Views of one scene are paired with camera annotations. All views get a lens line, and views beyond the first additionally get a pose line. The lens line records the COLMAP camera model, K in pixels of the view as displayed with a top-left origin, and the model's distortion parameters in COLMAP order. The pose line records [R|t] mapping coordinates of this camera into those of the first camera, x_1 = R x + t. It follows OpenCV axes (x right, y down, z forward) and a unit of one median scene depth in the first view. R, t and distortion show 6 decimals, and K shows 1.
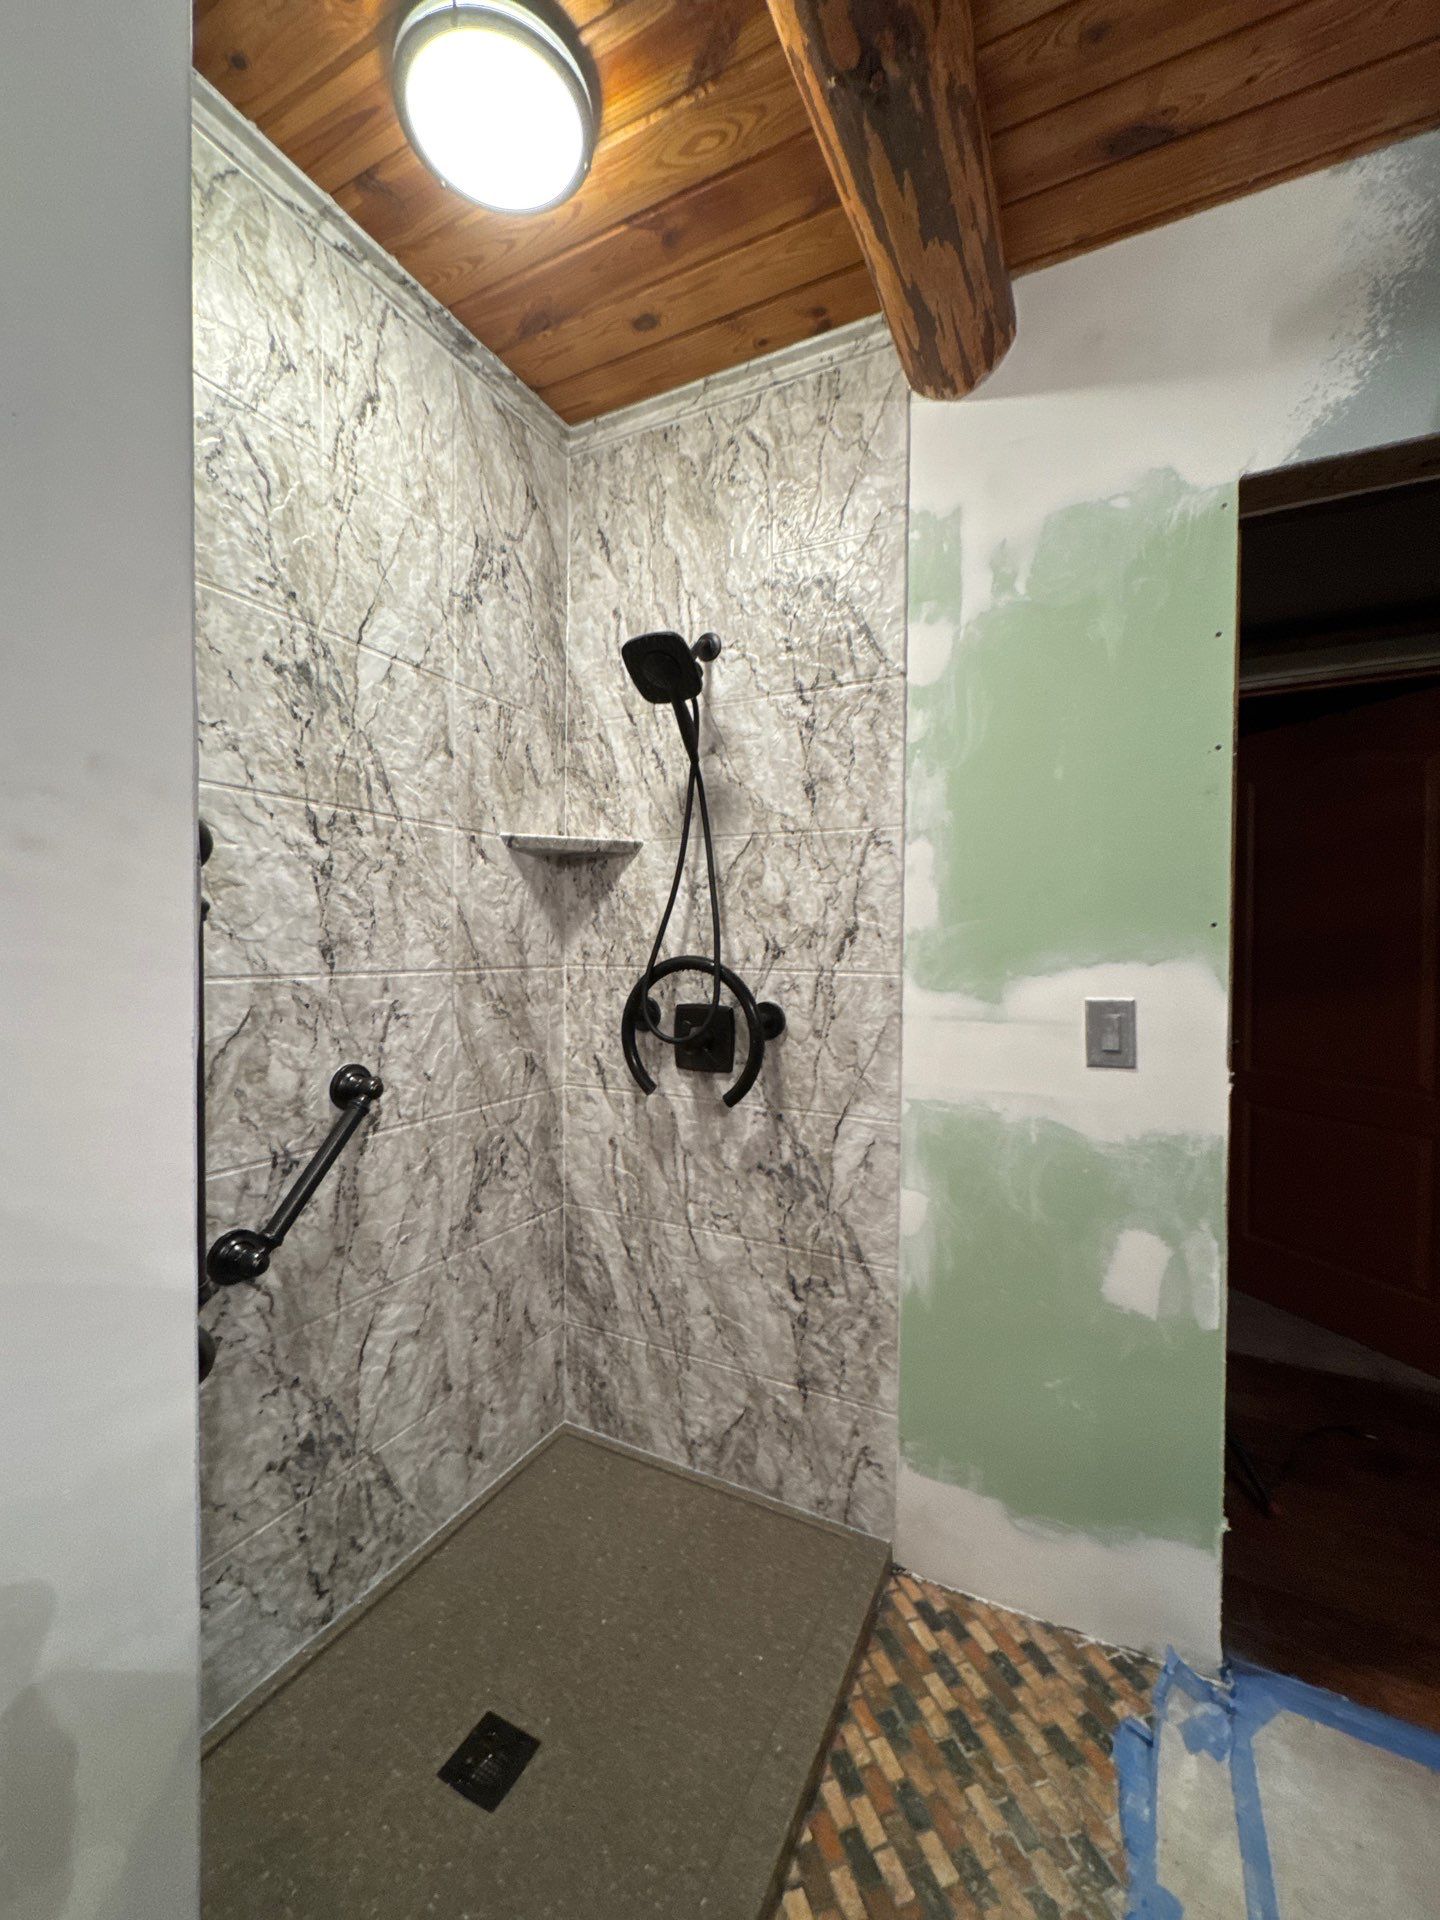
lens RADIAL K [[764.3, 0, 719.7], [0, 764.3, 959.2], [0, 0, 1]] dist [-0.001644, -0.000042]
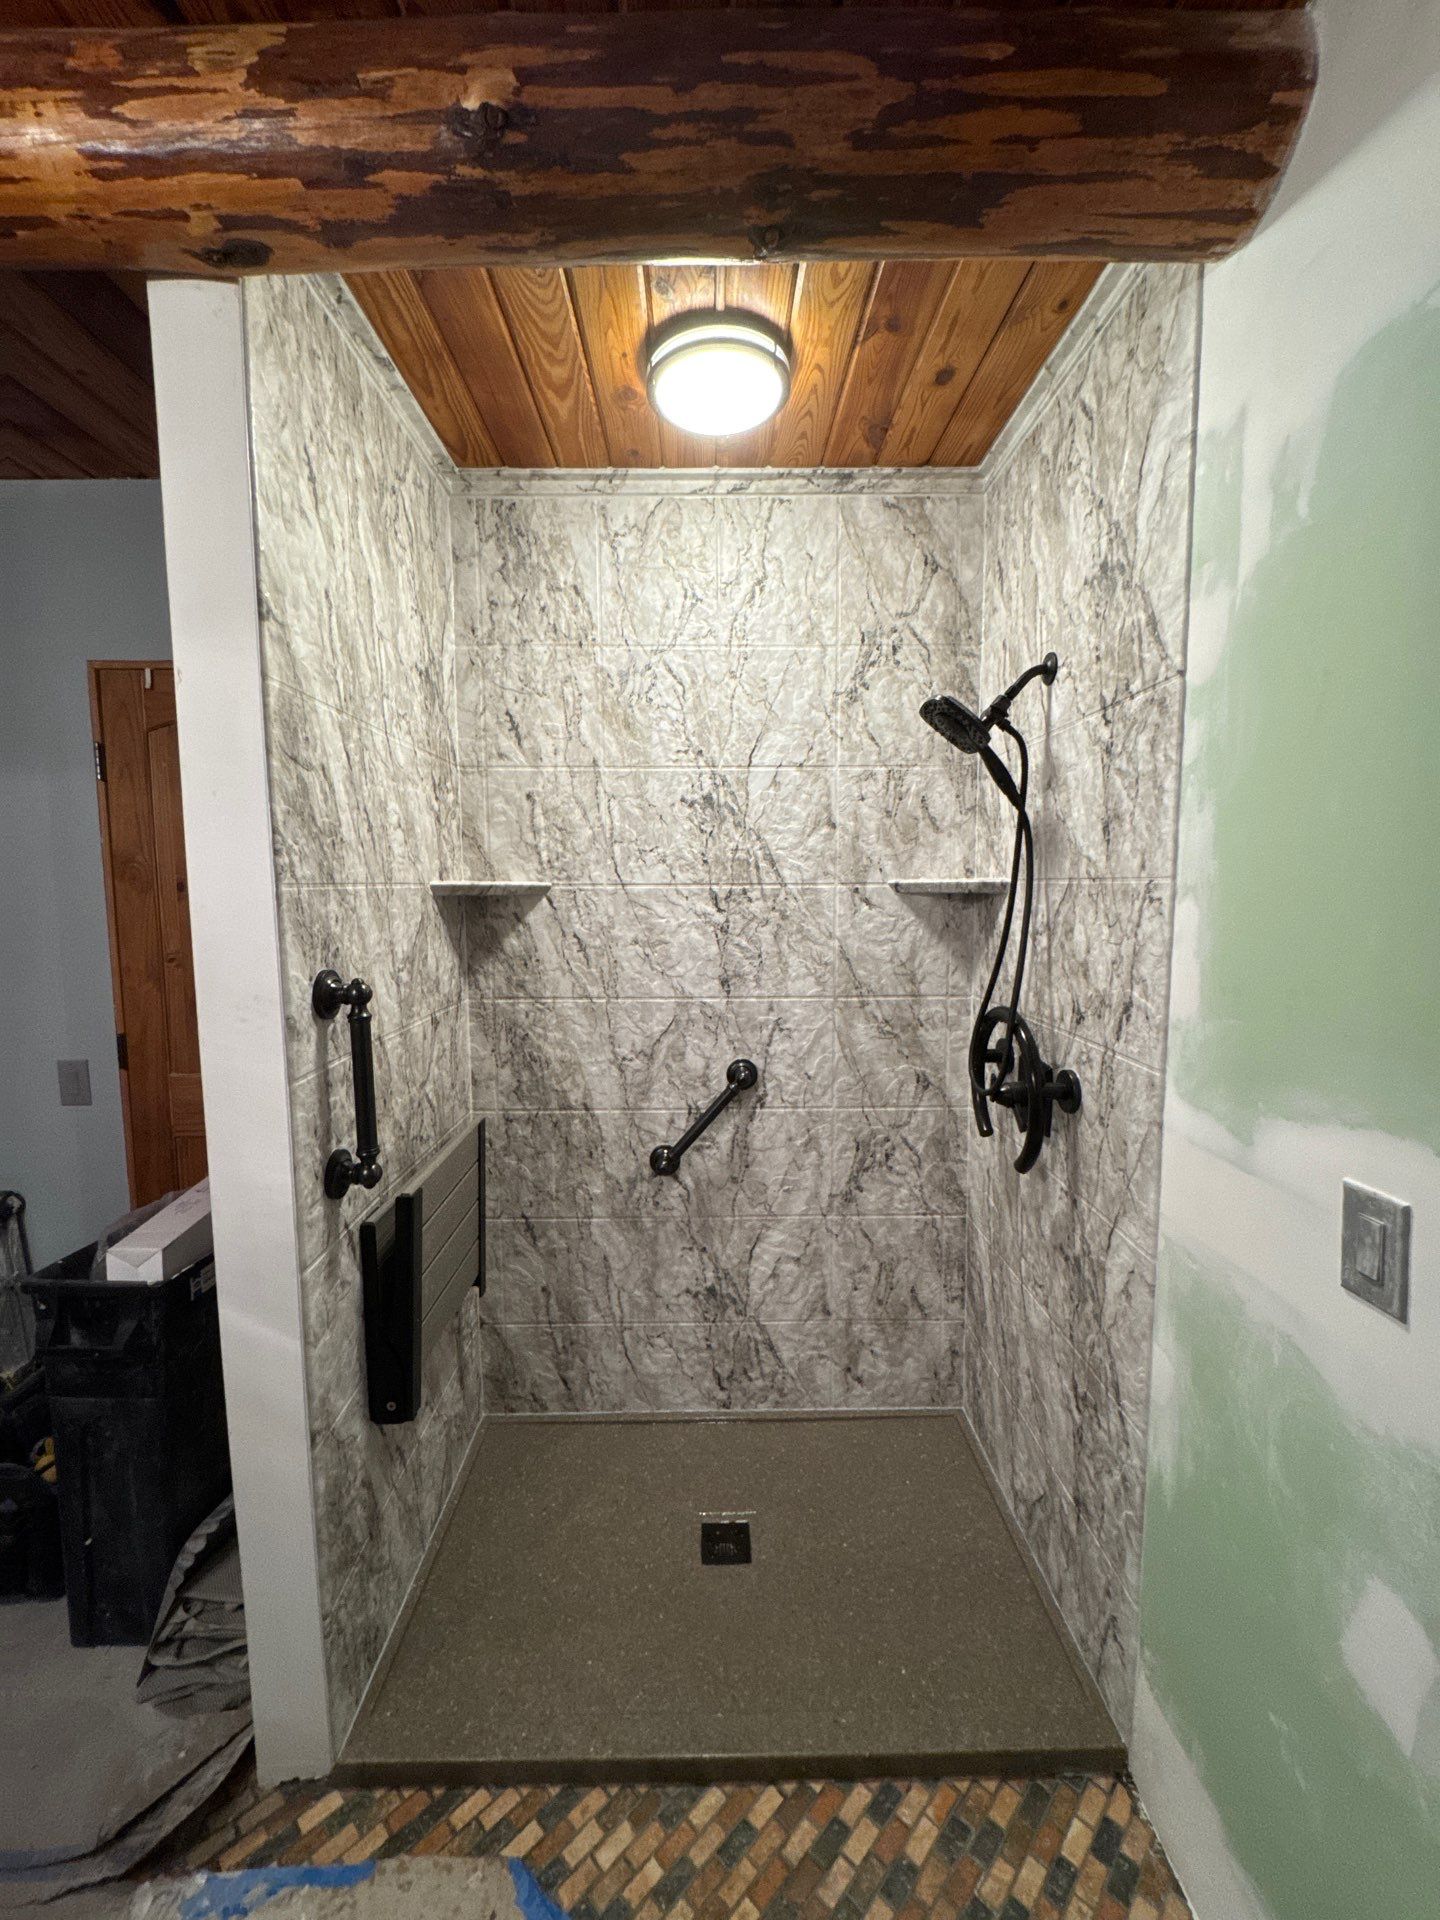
lens RADIAL K [[764.3, 0, 719.7], [0, 764.3, 959.2], [0, 0, 1]] dist [-0.001644, -0.000042]
pose [[0.466235, 0.072838, -0.881657, 0.669241], [-0.007696, 0.996901, 0.078289, -0.144475], [0.884627, -0.029716, 0.465351, 0.242917]]
